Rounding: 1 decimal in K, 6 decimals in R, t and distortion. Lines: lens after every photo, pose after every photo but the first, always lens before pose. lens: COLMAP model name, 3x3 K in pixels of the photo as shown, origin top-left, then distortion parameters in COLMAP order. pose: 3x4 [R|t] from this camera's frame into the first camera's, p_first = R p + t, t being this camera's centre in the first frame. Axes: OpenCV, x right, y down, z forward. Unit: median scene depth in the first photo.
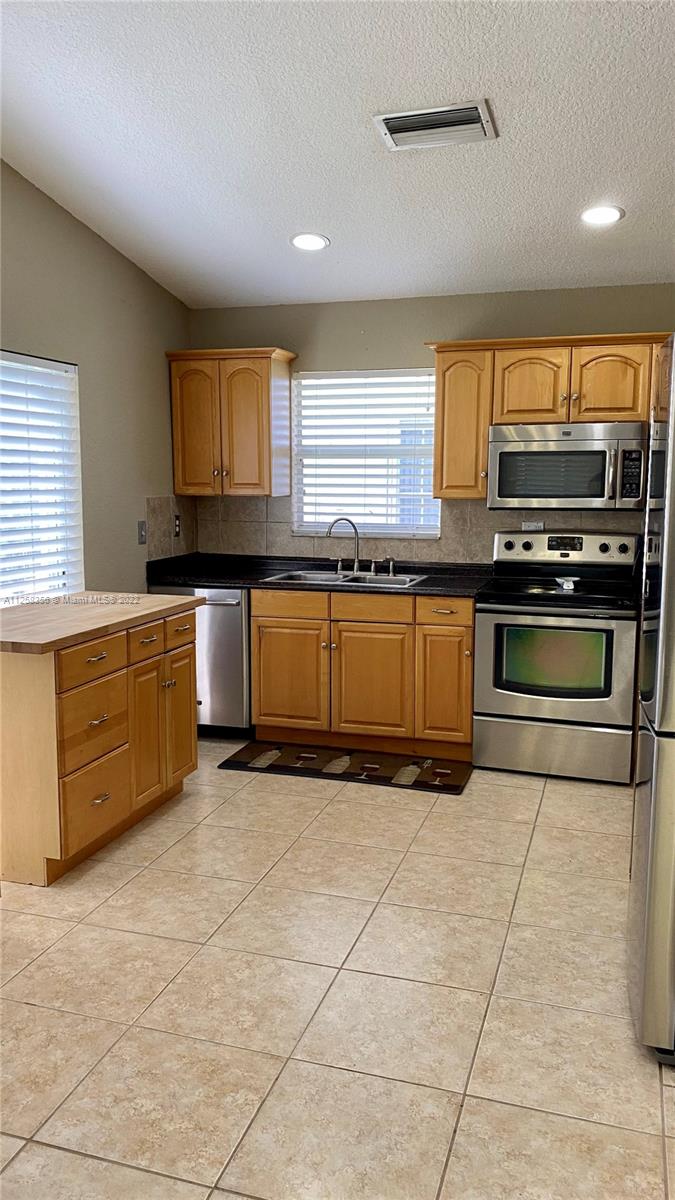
lens RADIAL K [[915.7, 0, 342.8], [0, 915.7, 603.8], [0, 0, 1]] dist [0.069382, -0.089201]
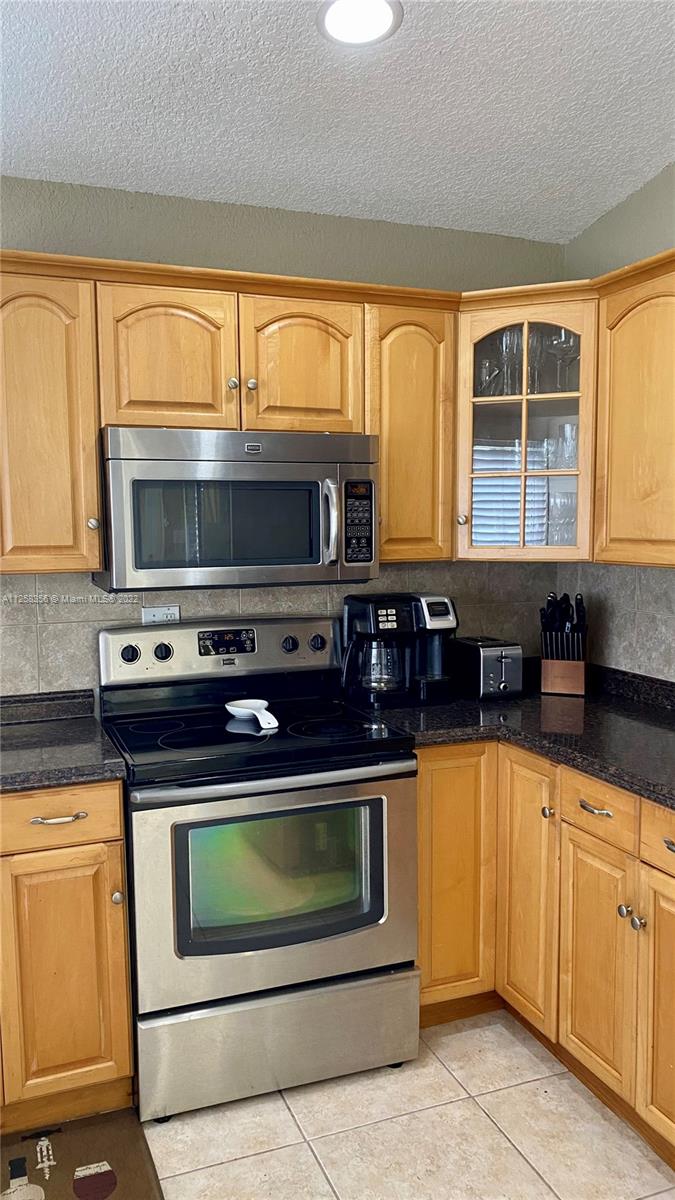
lens RADIAL K [[908.1, 0, 337.6], [0, 908.1, 605.7], [0, 0, 1]] dist [0.005054, -0.002133]
pose [[0.778712, -0.069192, 0.623555, -0.054565], [0.097898, 0.995126, -0.011836, -0.074492], [-0.619696, 0.070262, 0.781690, 0.514968]]
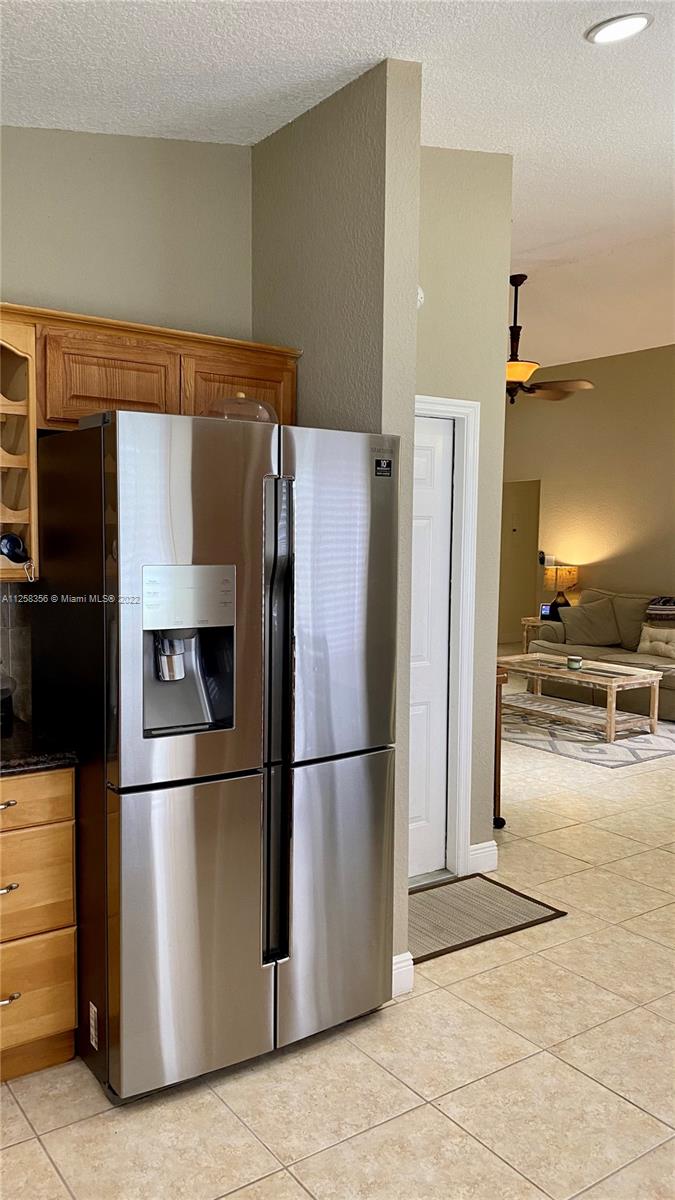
lens RADIAL K [[913.2, 0, 333.6], [0, 913.2, 611.9], [0, 0, 1]] dist [0.014609, -0.017626]
pose [[-0.789677, -0.062297, 0.610352, -0.159285], [0.070464, 0.979039, 0.191095, -0.130713], [-0.609463, 0.193911, -0.768735, 0.903290]]
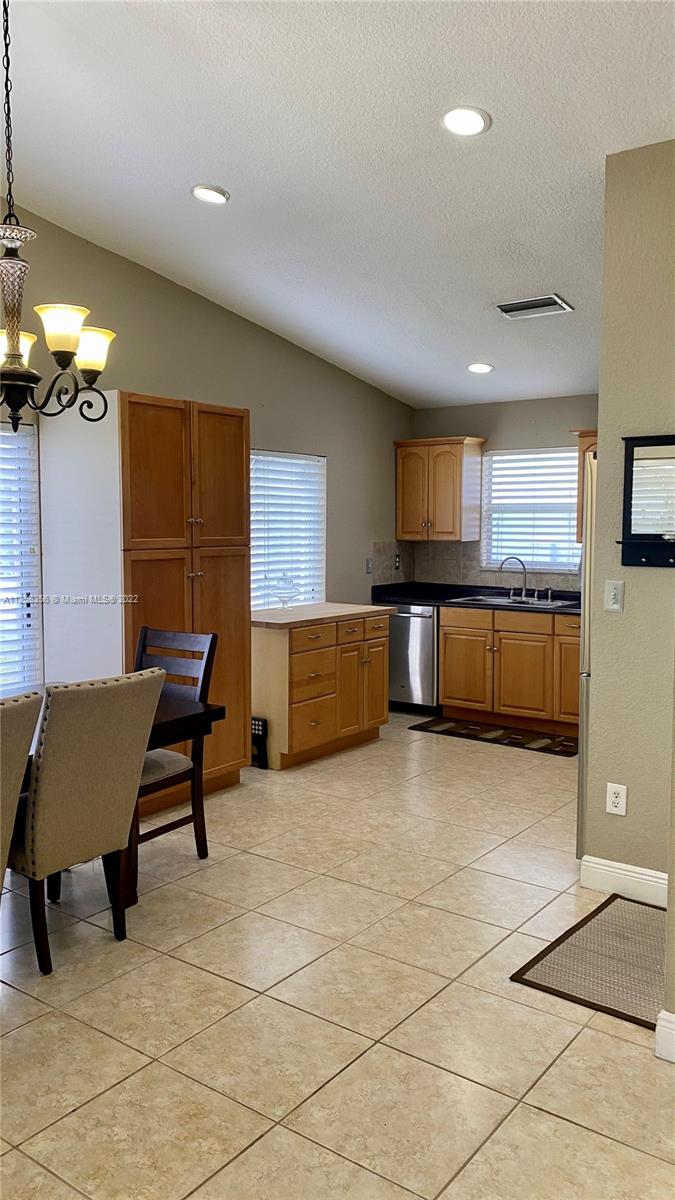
lens RADIAL K [[905.5, 0, 329.6], [0, 905.5, 597.9], [0, 0, 1]] dist [0.028310, -0.049306]
pose [[0.938650, 0.027314, -0.343788, 0.217277], [-0.047235, 0.997646, -0.049705, 0.047672], [0.341622, 0.062894, 0.937731, -0.359922]]
